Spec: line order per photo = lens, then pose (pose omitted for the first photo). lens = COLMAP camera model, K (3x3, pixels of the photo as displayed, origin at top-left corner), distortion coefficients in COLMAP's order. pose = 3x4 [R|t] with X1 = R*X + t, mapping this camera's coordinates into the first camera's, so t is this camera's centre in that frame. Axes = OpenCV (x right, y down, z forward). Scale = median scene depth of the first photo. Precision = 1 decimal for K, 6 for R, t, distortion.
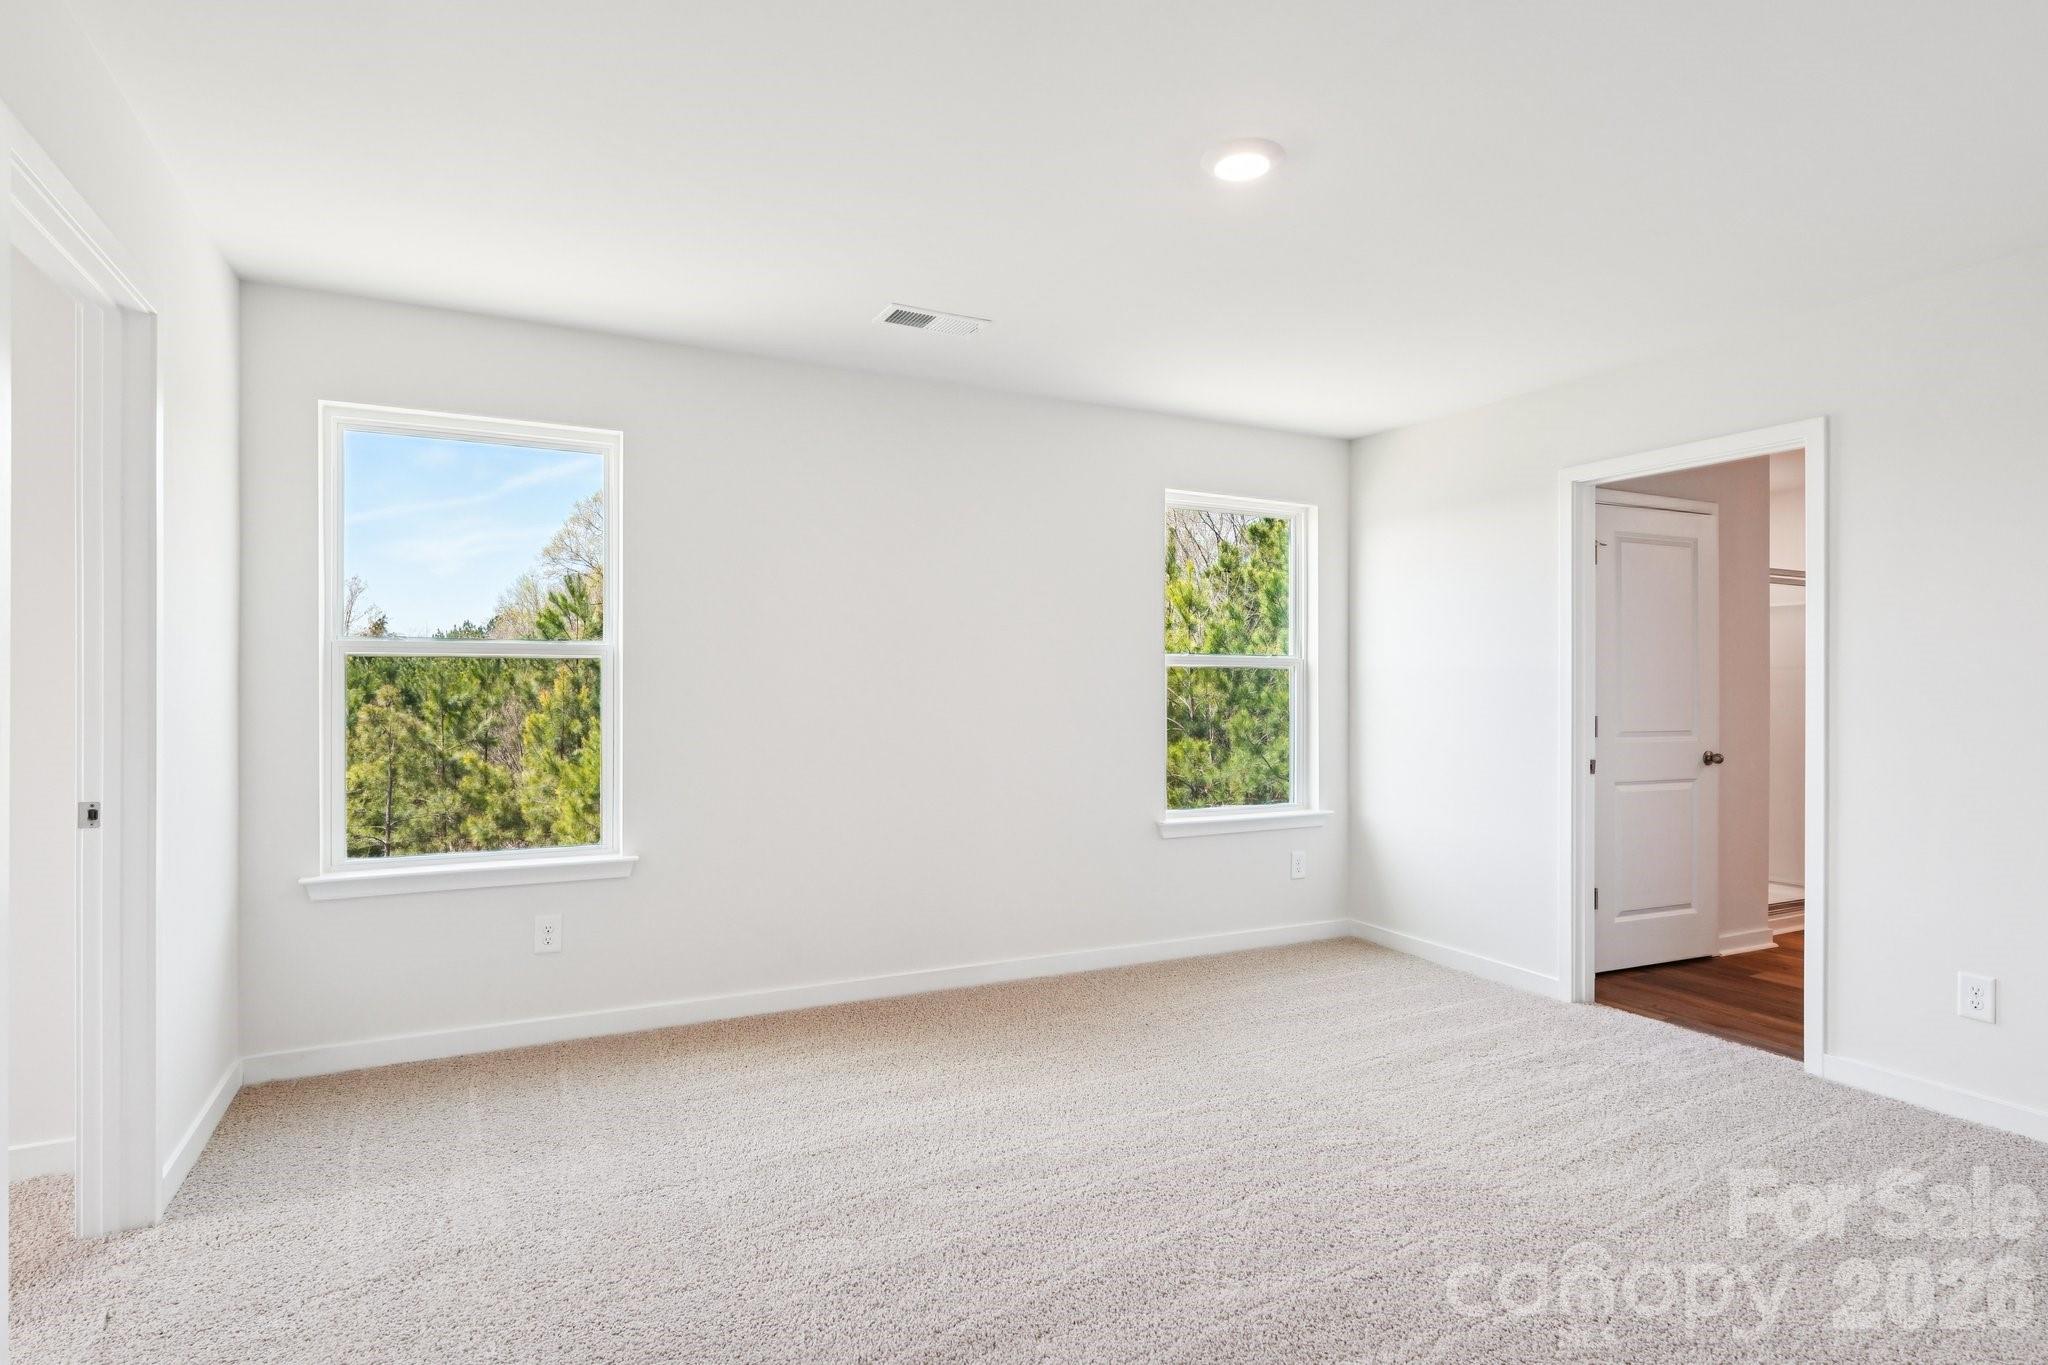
lens RADIAL K [[1065.2, 0, 1040.2], [0, 1065.2, 689.7], [0, 0, 1]] dist [0.012589, -0.003674]
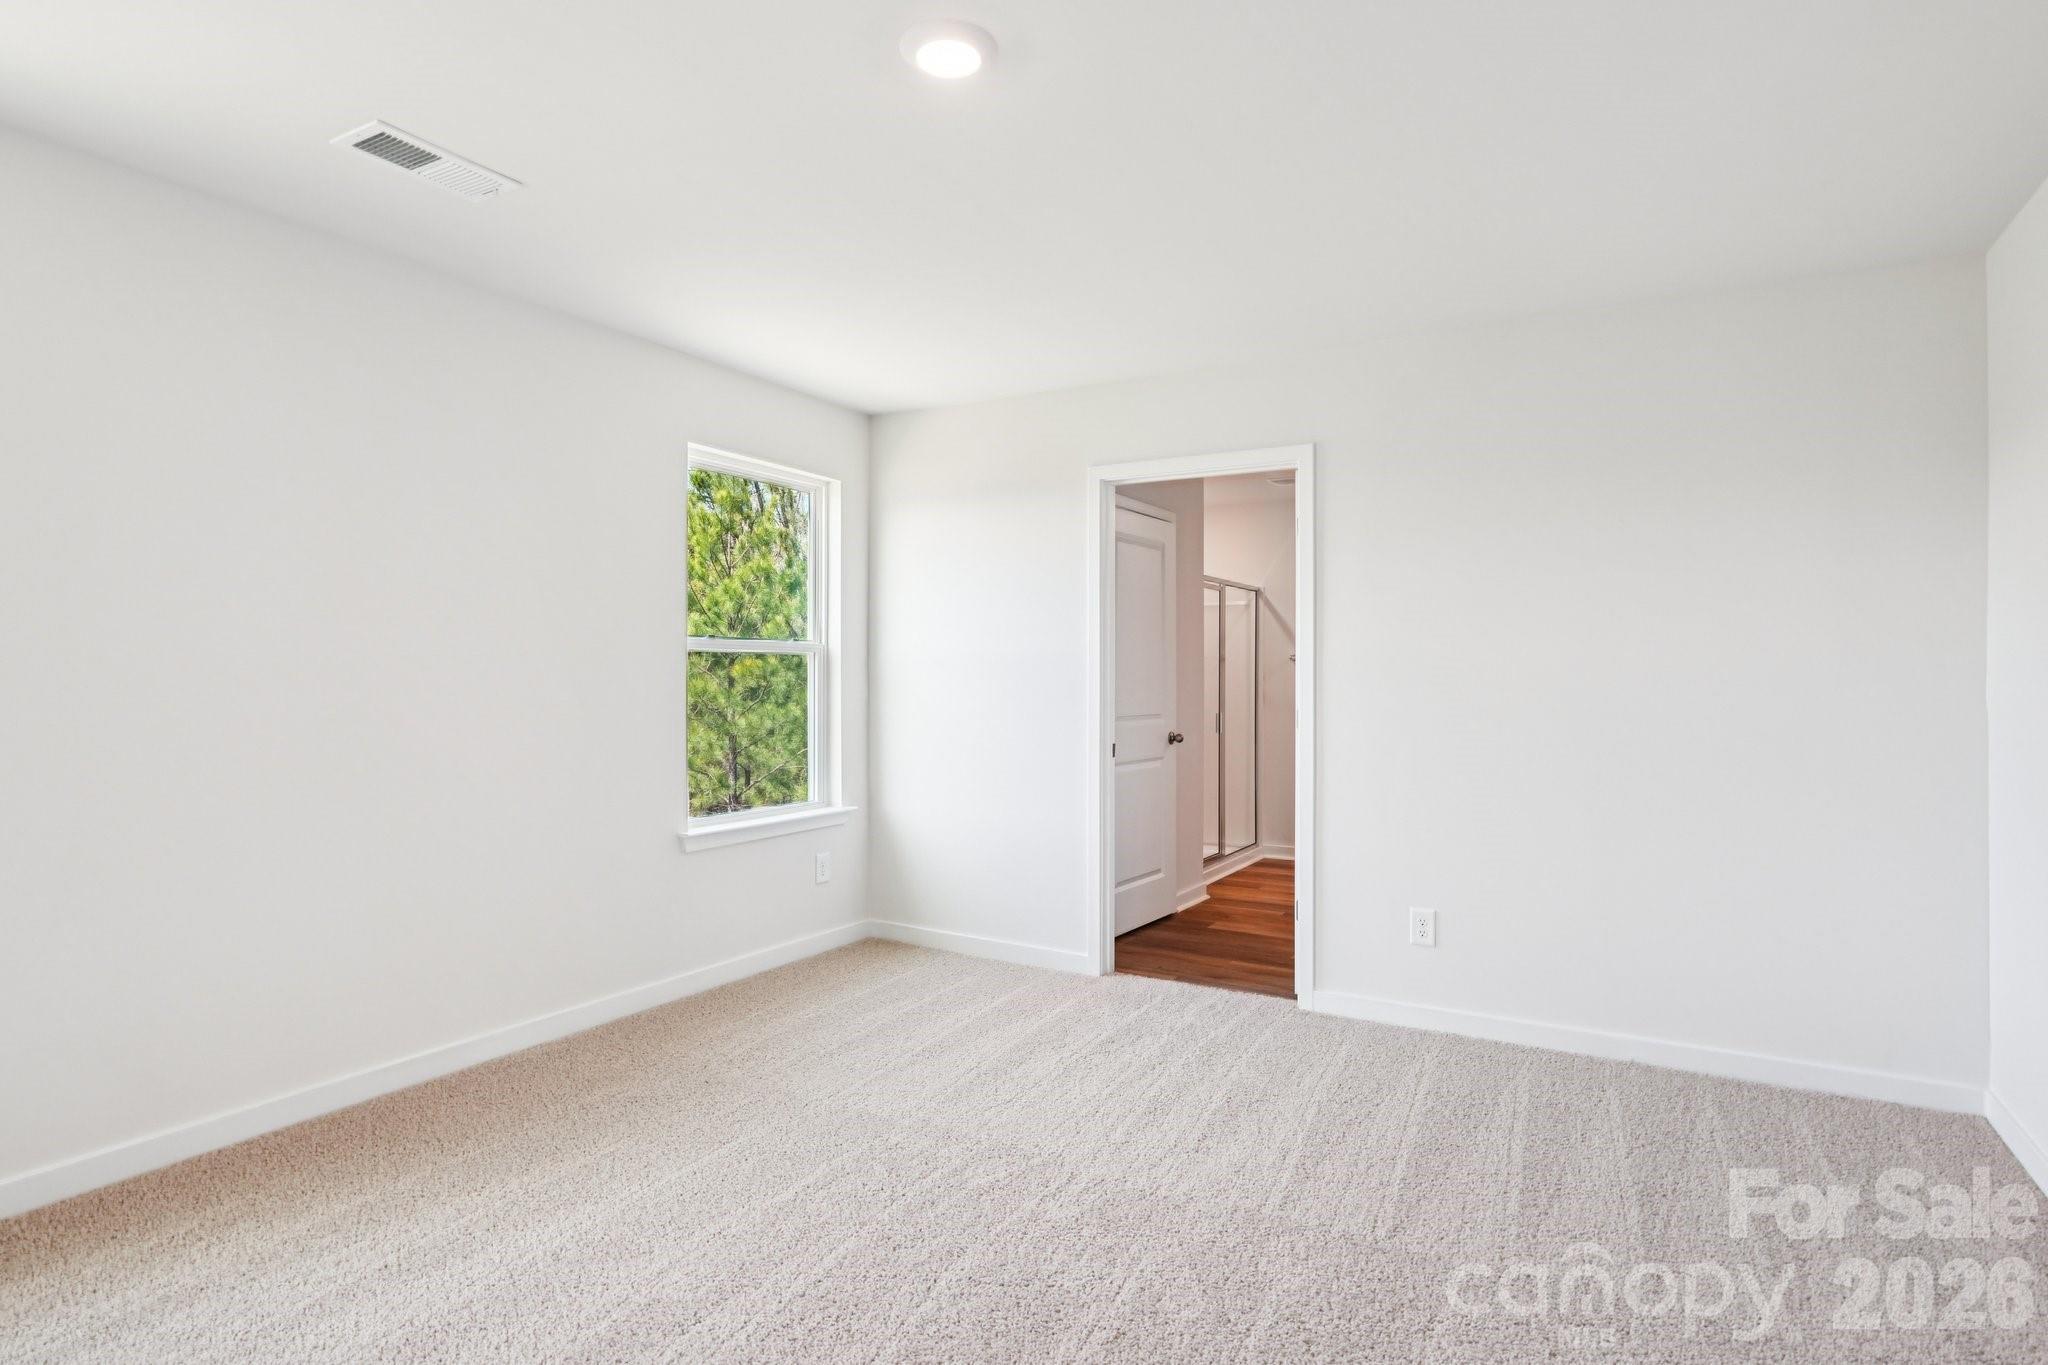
lens RADIAL K [[1065.2, 0, 1024.2], [0, 1065.2, 671.8], [0, 0, 1]] dist [0.012589, -0.003674]
pose [[0.845332, 0.002855, 0.534234, -0.124697], [0.000094, 0.999985, -0.005493, -0.000037], [-0.534242, 0.004693, 0.845319, 0.152425]]
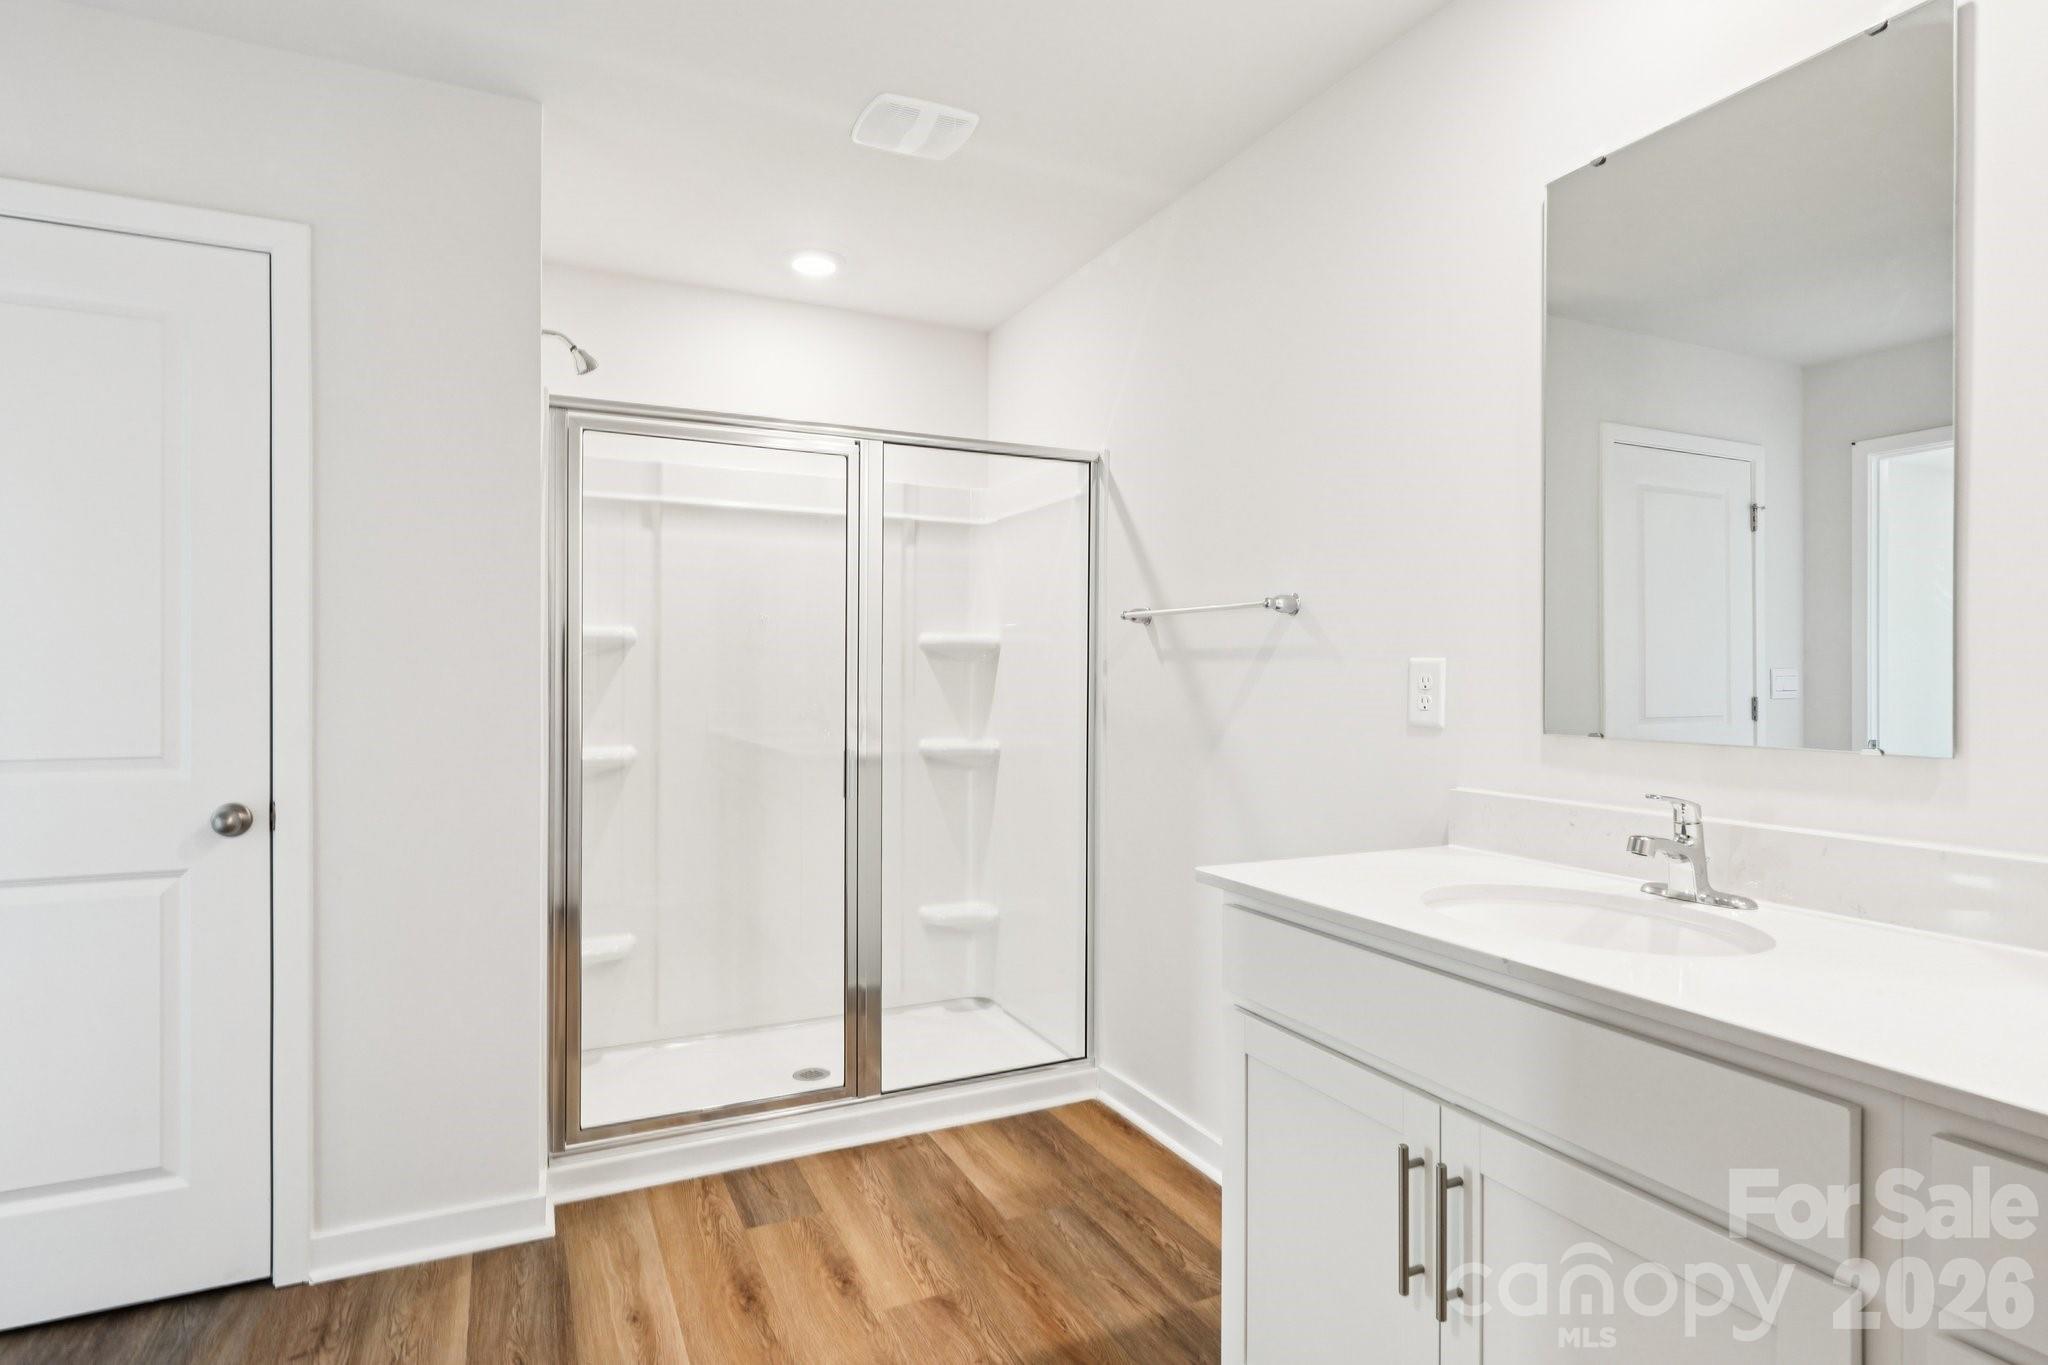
lens RADIAL K [[1065.2, 0, 1003.9], [0, 1065.2, 674.5], [0, 0, 1]] dist [0.012589, -0.003674]
pose [[0.998954, 0.001380, -0.045701, 1.097003], [-0.001524, 0.999994, -0.003108, 0.007910], [0.045697, 0.003174, 0.998950, 0.680243]]
